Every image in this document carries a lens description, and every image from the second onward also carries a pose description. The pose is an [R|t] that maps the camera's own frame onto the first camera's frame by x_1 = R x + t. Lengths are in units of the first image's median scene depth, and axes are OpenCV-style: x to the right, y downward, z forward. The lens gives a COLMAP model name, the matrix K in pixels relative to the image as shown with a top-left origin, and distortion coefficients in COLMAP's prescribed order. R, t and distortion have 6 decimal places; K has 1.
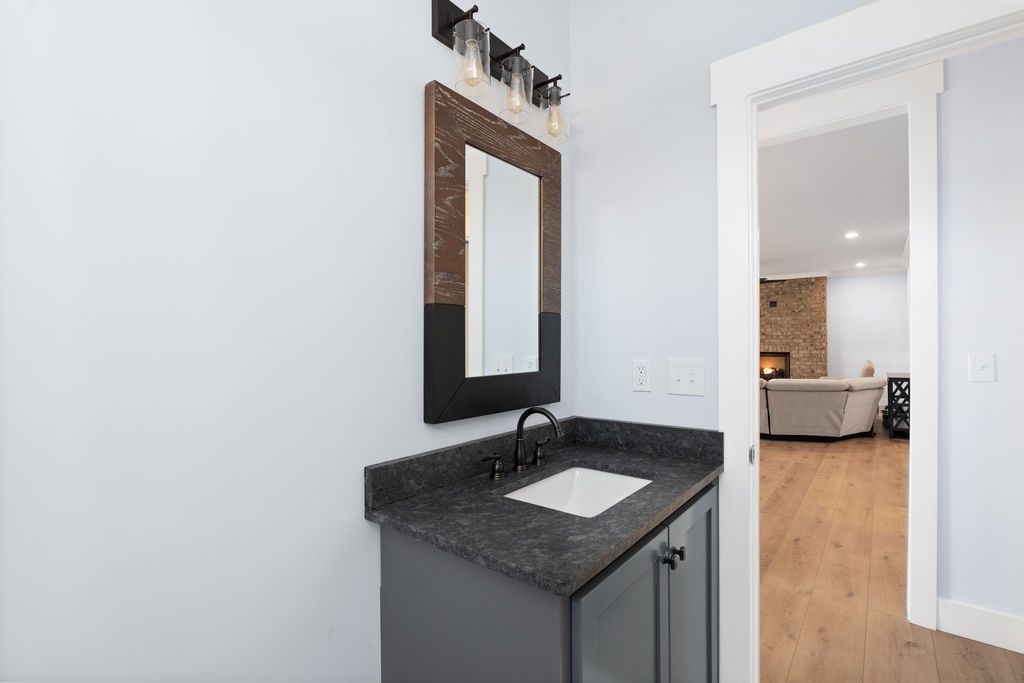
lens RADIAL K [[468.6, 0, 512.0], [0, 468.6, 341.5], [0, 0, 1]] dist [-0.000885, -0.000198]
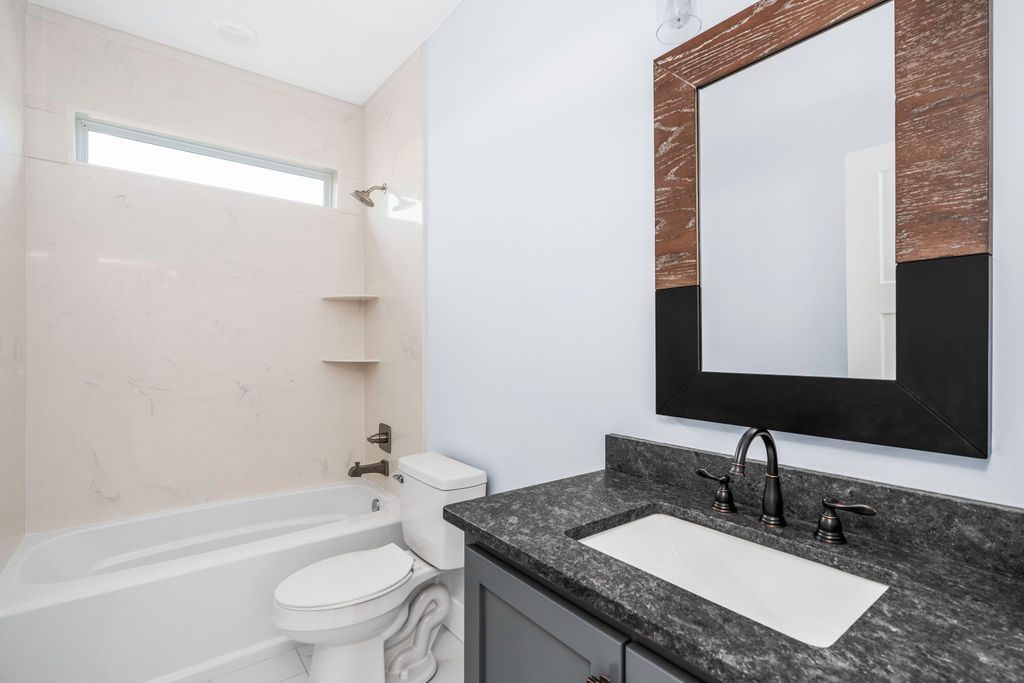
lens RADIAL K [[477.2, 0, 512.0], [0, 477.2, 341.5], [0, 0, 1]] dist [0.025855, -0.000026]
pose [[-0.236476, 0.000357, -0.971637, 0.851120], [0.003791, 0.999993, -0.000555, 0.024373], [0.971630, -0.003814, -0.236475, 0.920873]]
